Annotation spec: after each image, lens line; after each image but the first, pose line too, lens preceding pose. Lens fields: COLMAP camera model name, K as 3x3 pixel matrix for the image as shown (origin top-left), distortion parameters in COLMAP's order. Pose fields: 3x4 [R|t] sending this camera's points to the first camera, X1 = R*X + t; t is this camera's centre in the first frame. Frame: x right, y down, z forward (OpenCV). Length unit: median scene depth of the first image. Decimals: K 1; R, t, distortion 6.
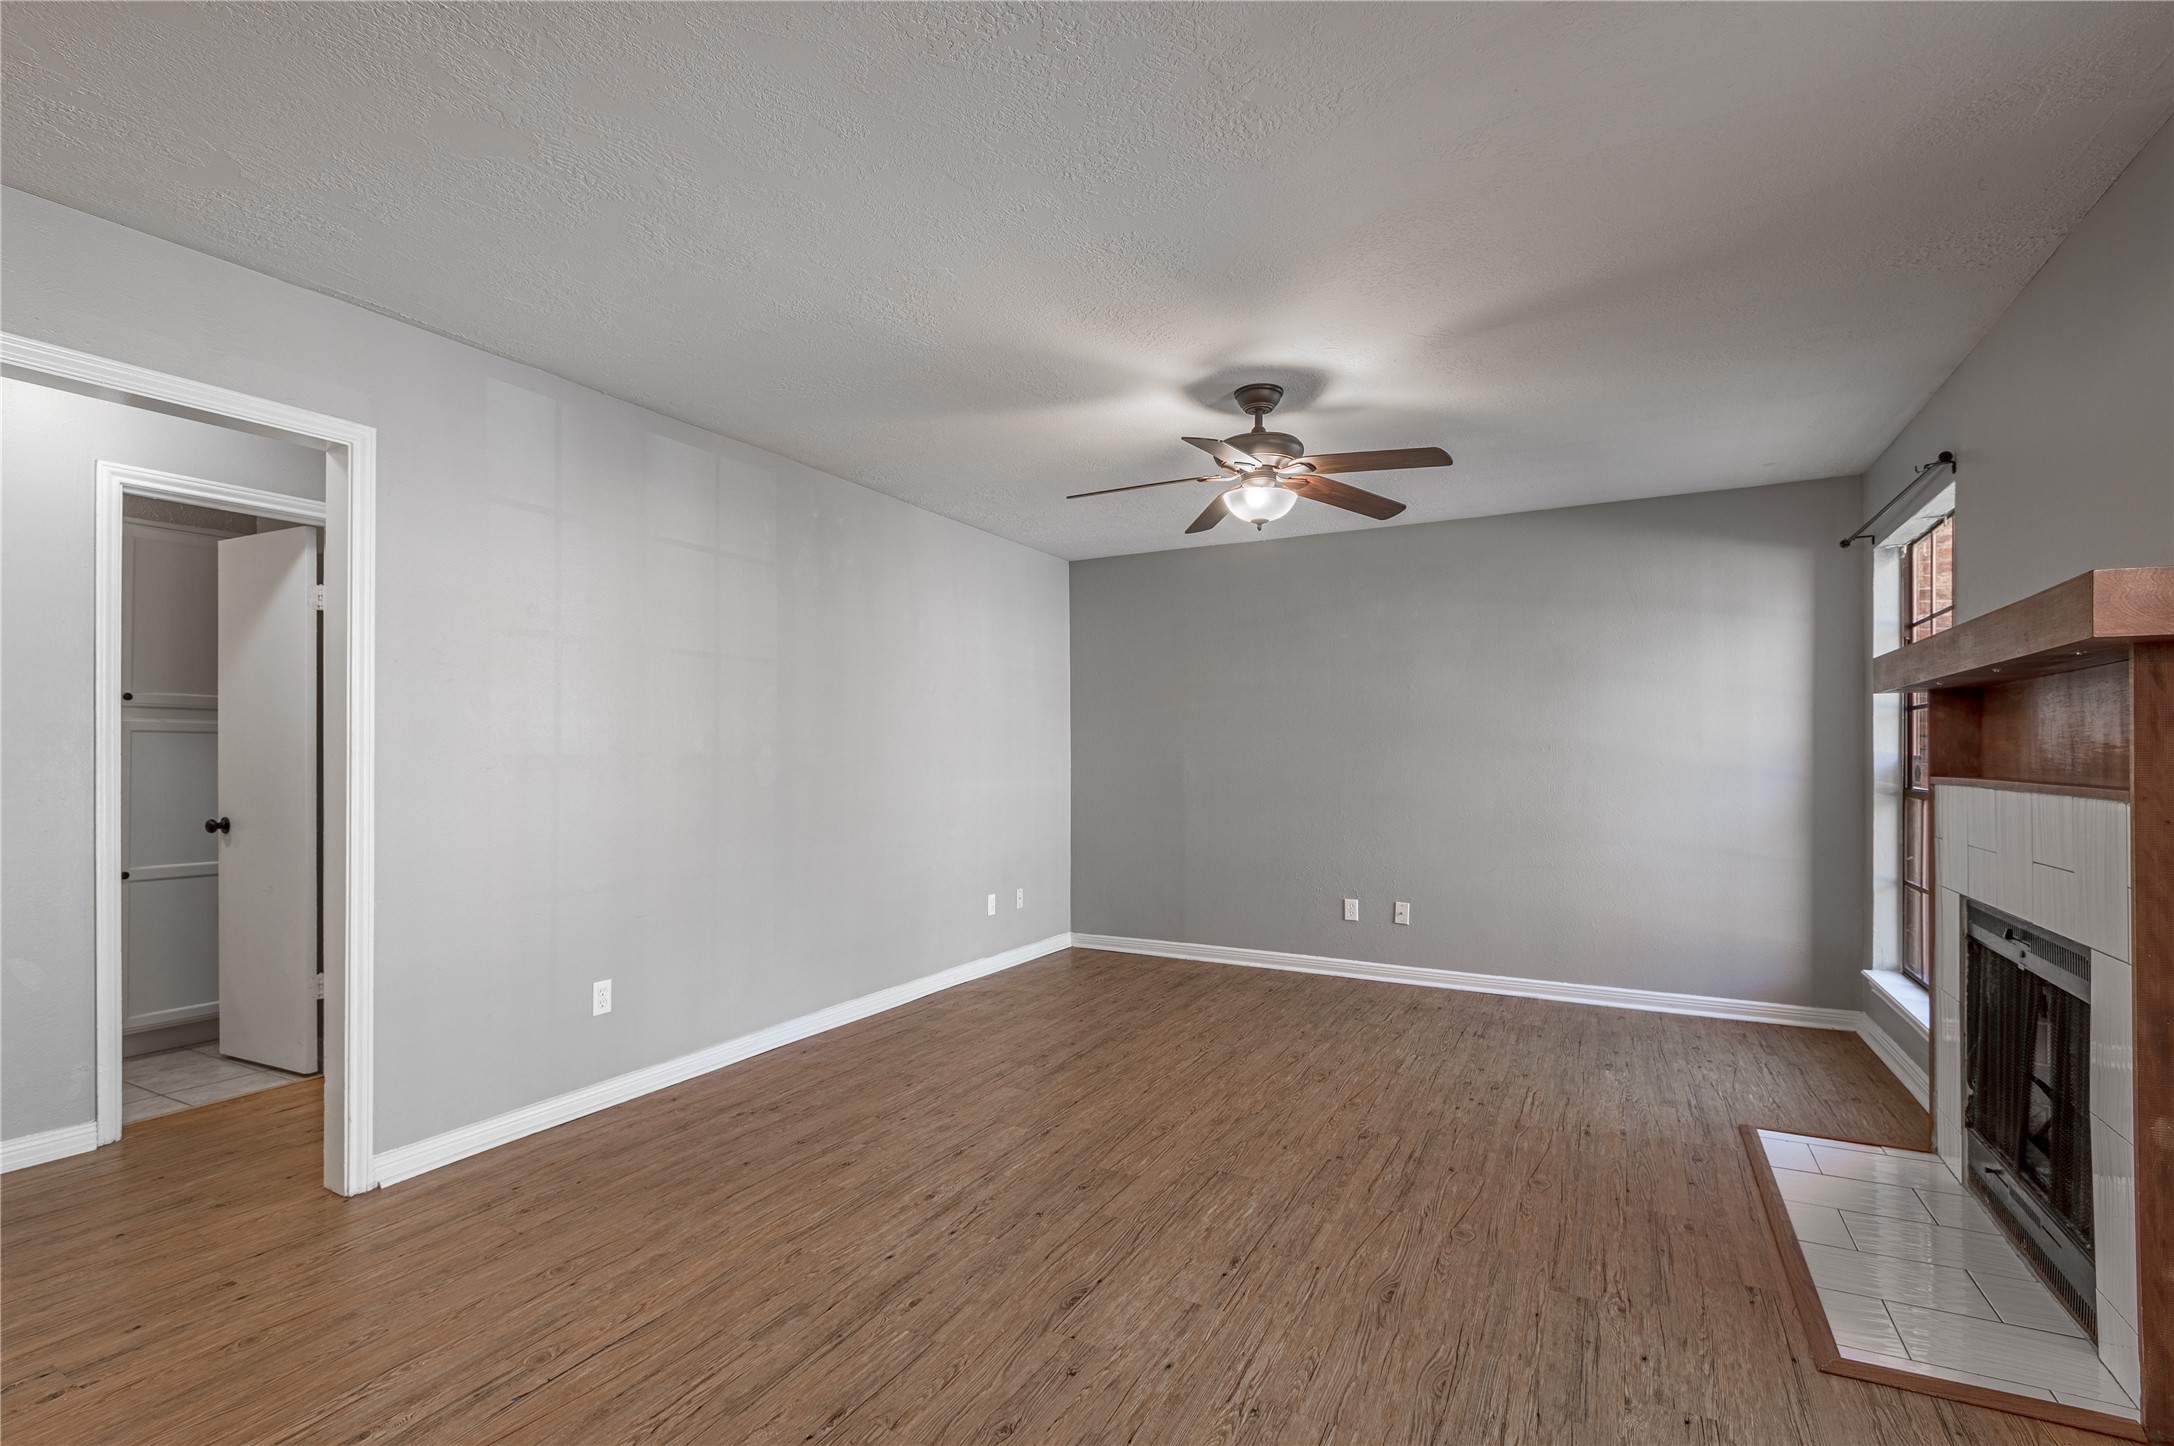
lens RADIAL K [[1007.8, 0, 1063.3], [0, 1007.8, 742.5], [0, 0, 1]] dist [0.018854, -0.014288]
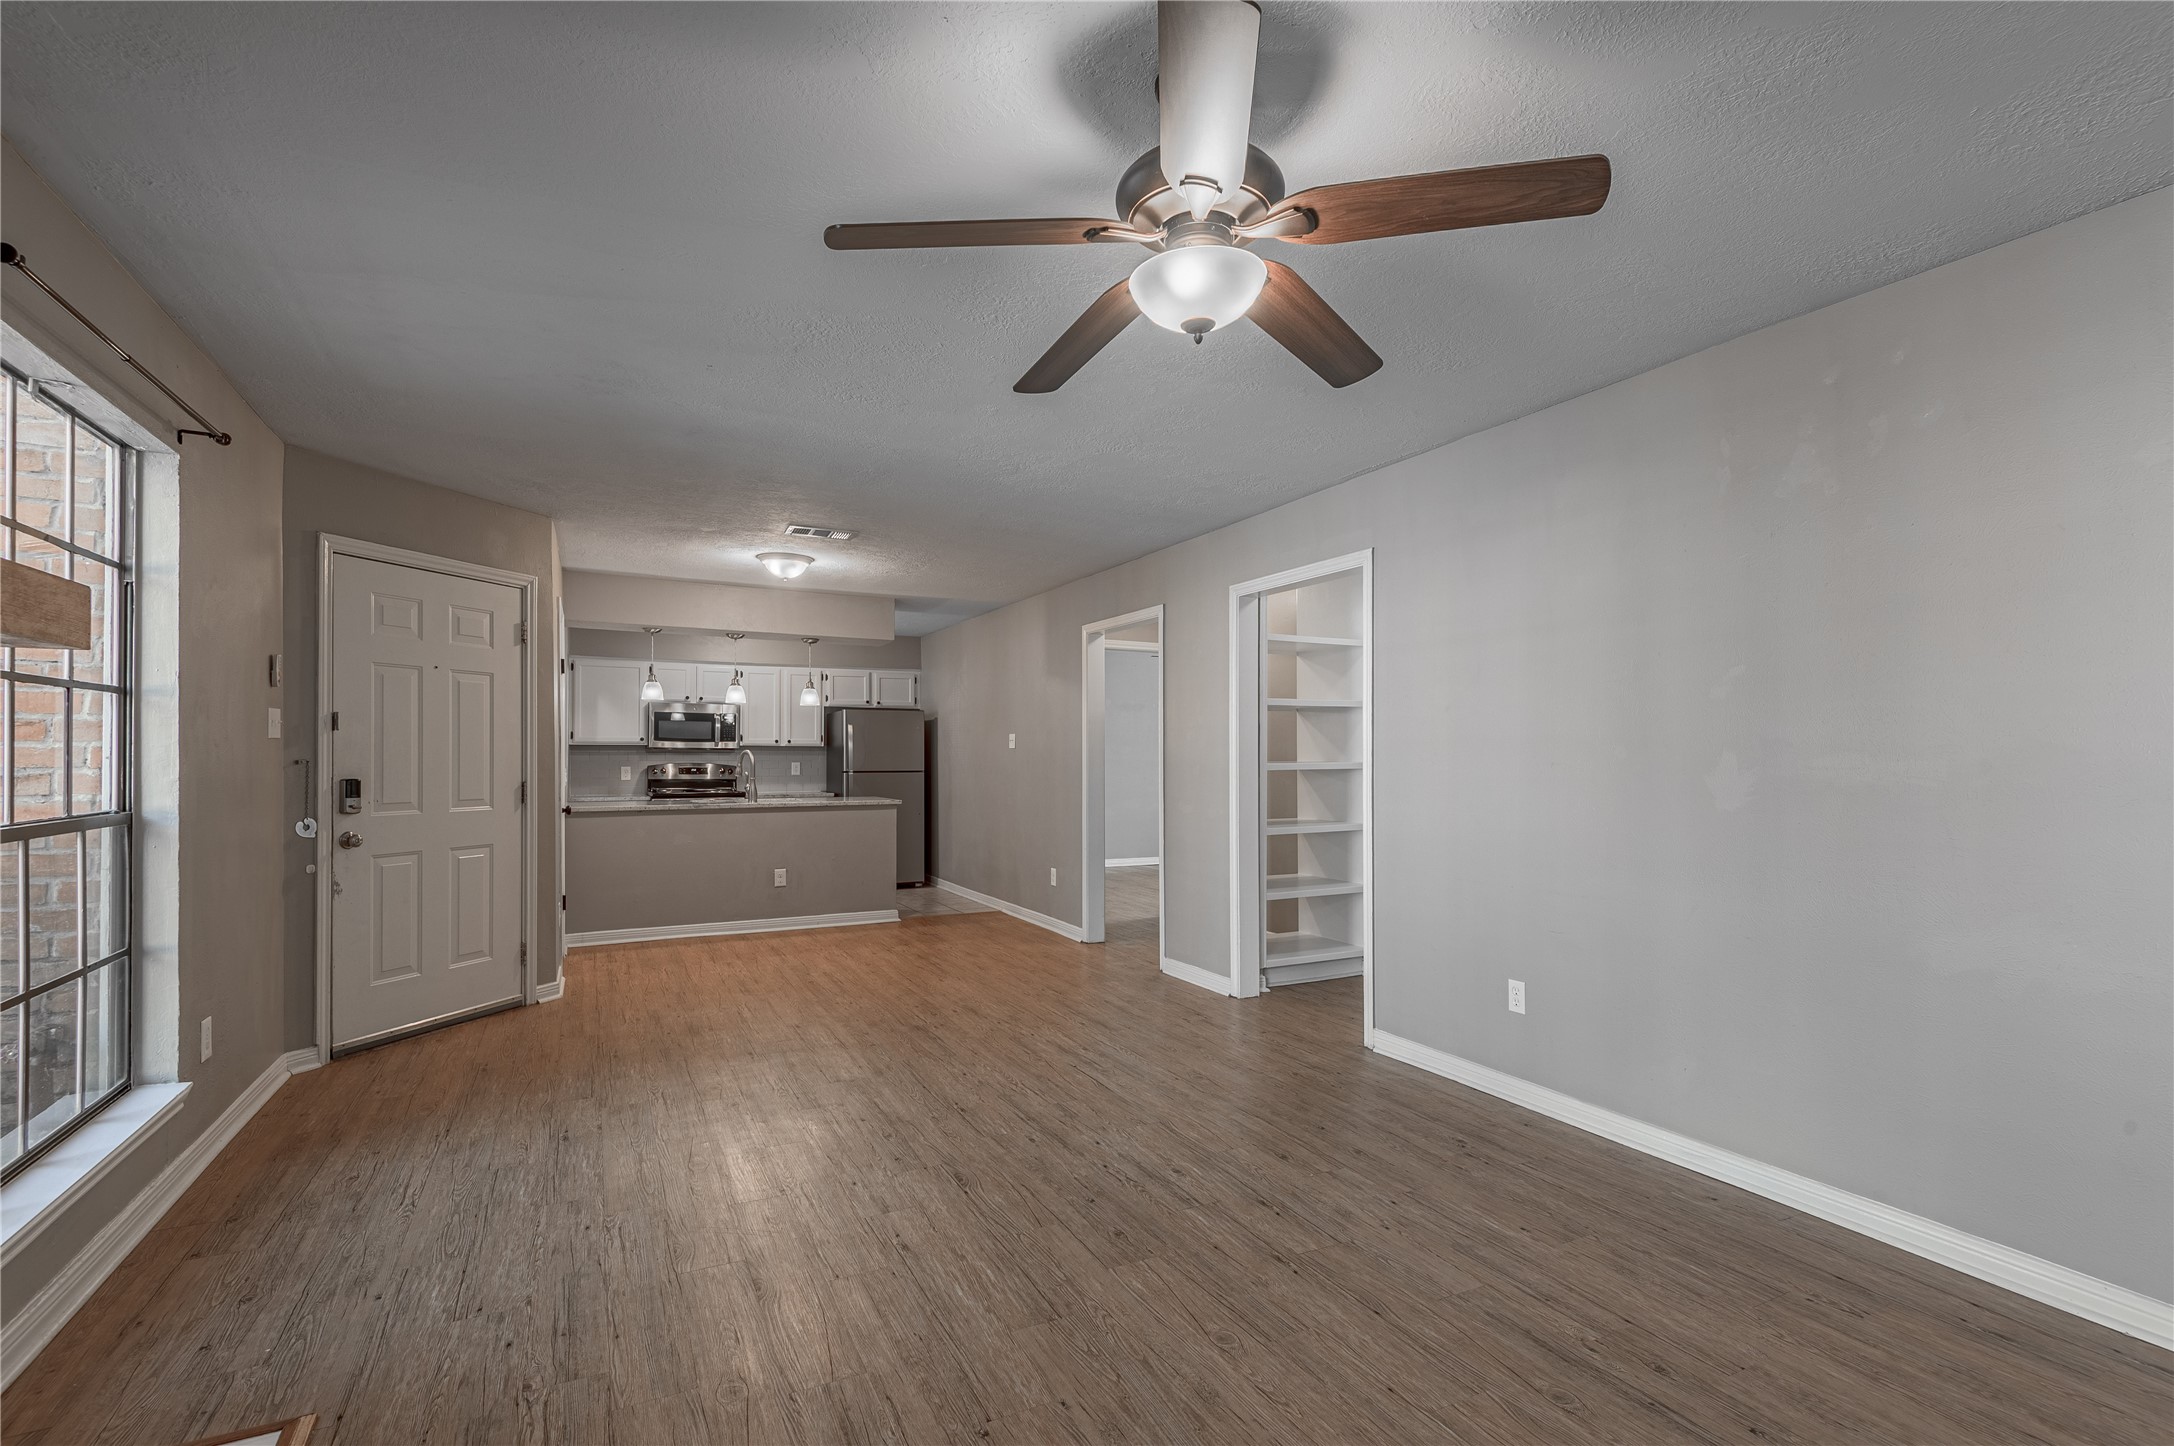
lens RADIAL K [[1007.8, 0, 1107.9], [0, 1007.8, 750.7], [0, 0, 1]] dist [0.018854, -0.014288]
pose [[-0.554472, -0.008666, -0.832158, 0.674194], [0.002321, 0.999926, -0.011959, 0.009894], [0.832199, -0.008562, -0.554410, 1.279170]]
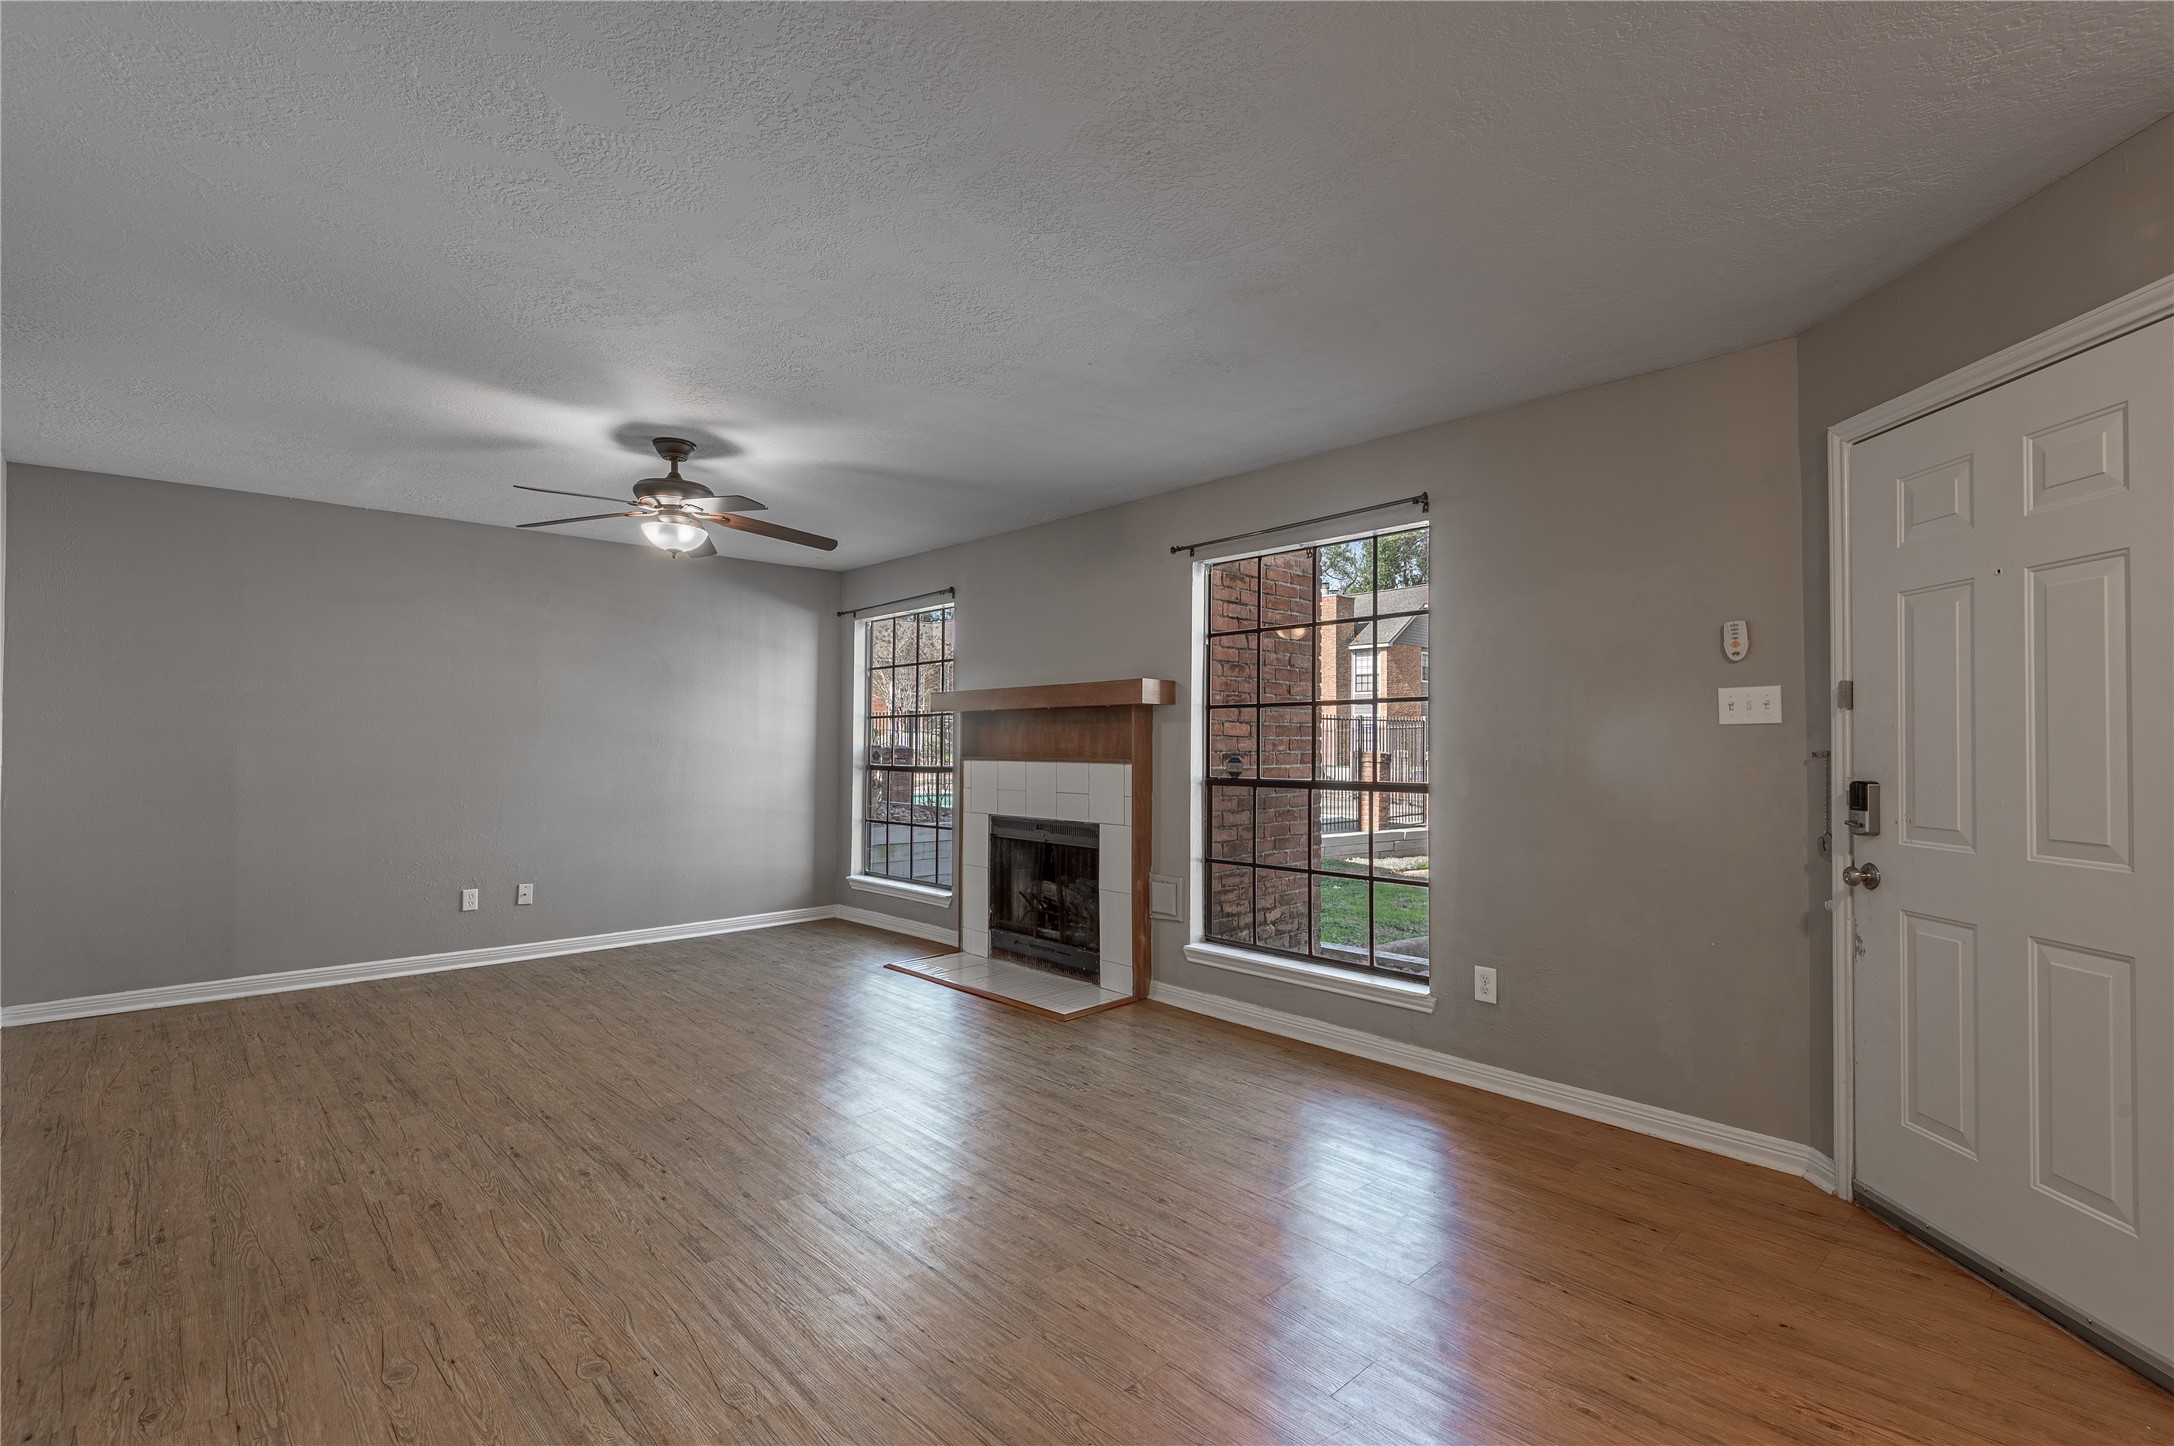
lens RADIAL K [[1007.8, 0, 1108.3], [0, 1007.8, 711.7], [0, 0, 1]] dist [0.018854, -0.014288]
pose [[0.307421, 0.028861, 0.951136, -0.801575], [-0.009652, 0.999583, -0.027212, -0.000138], [-0.951525, -0.000815, 0.307571, 0.142728]]
